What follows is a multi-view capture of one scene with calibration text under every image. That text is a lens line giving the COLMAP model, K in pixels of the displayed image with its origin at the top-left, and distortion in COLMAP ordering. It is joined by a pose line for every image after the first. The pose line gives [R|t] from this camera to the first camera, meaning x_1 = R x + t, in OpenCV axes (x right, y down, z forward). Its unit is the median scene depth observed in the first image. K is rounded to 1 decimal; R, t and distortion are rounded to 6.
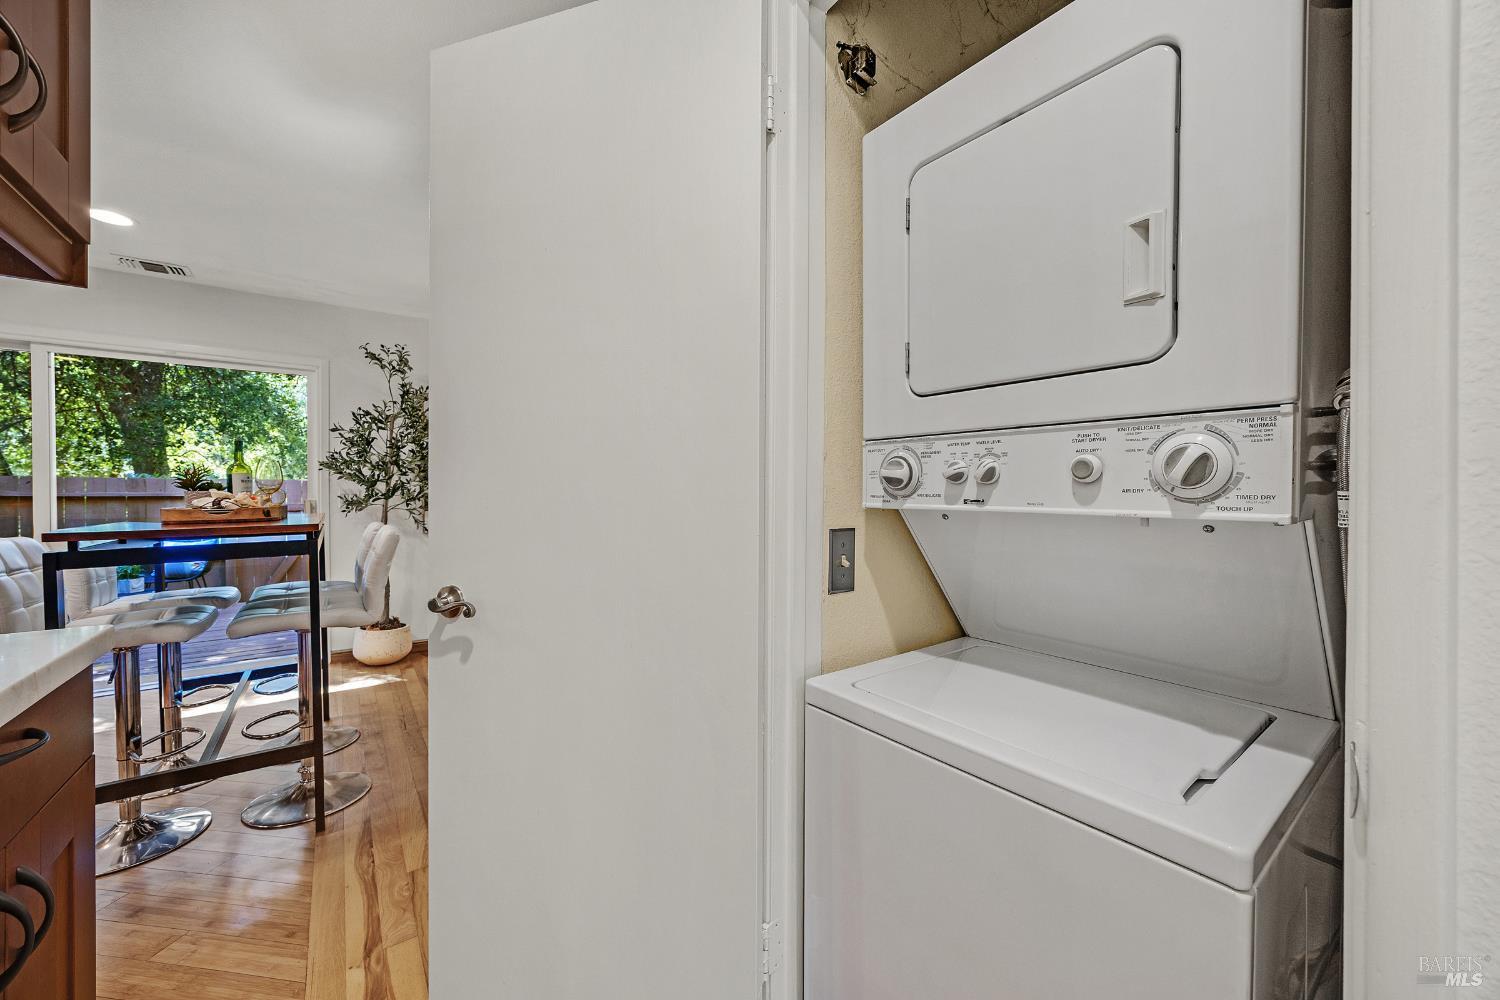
lens RADIAL K [[573.1, 0, 749.4], [0, 573.1, 501.8], [0, 0, 1]] dist [0.000646, -0.000572]
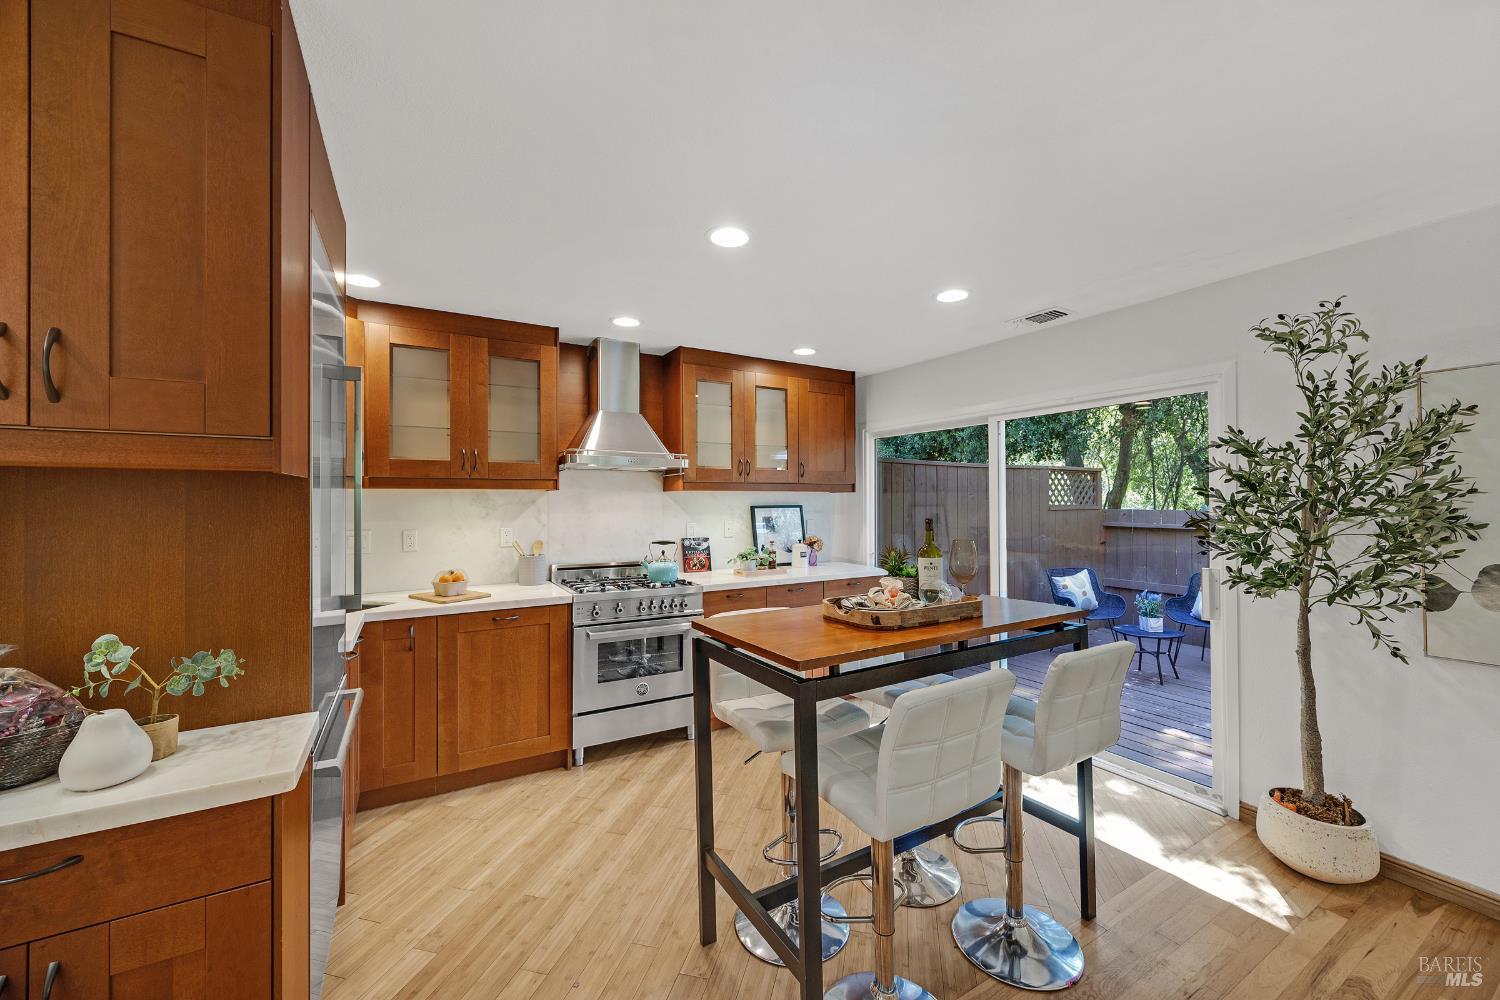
lens RADIAL K [[573.1, 0, 749.4], [0, 573.1, 500.3], [0, 0, 1]] dist [0.000646, -0.000572]
pose [[-0.094551, -0.006187, -0.995501, -0.026053], [-0.004865, 0.999972, -0.005752, -0.093209], [0.995508, 0.004299, -0.094578, 0.600104]]
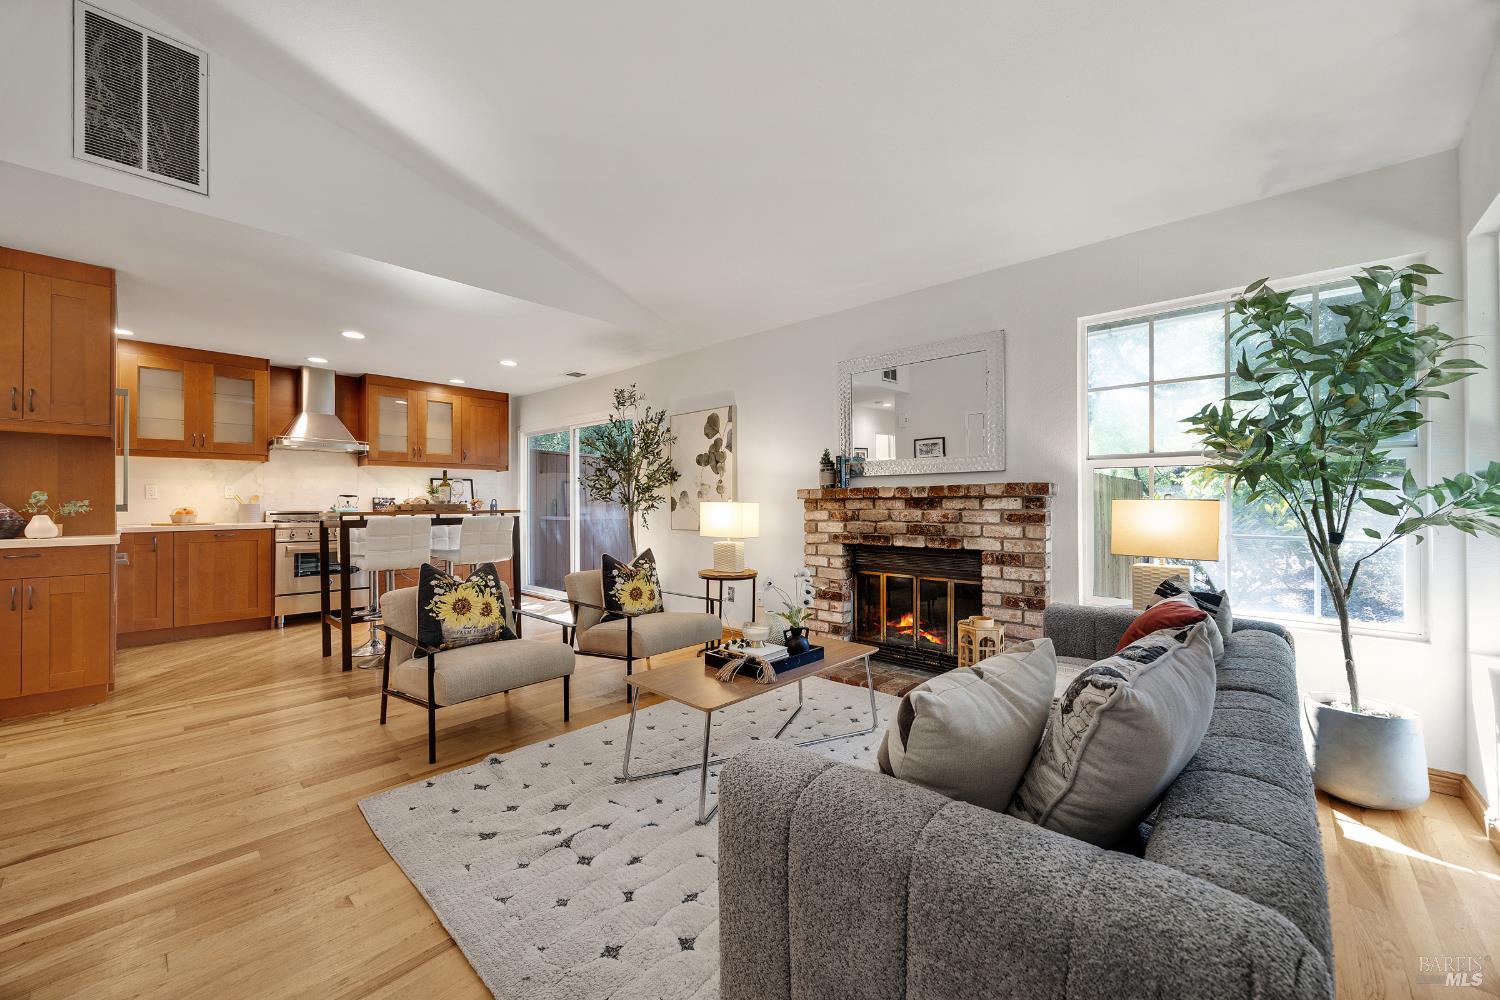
lens RADIAL K [[573.1, 0, 750.6], [0, 573.1, 499.2], [0, 0, 1]] dist [0.000646, -0.000572]
pose [[0.205134, -0.010207, -0.978681, 0.872988], [-0.002749, 0.999936, -0.011005, 0.006924], [0.978730, 0.004948, 0.205093, 1.178432]]
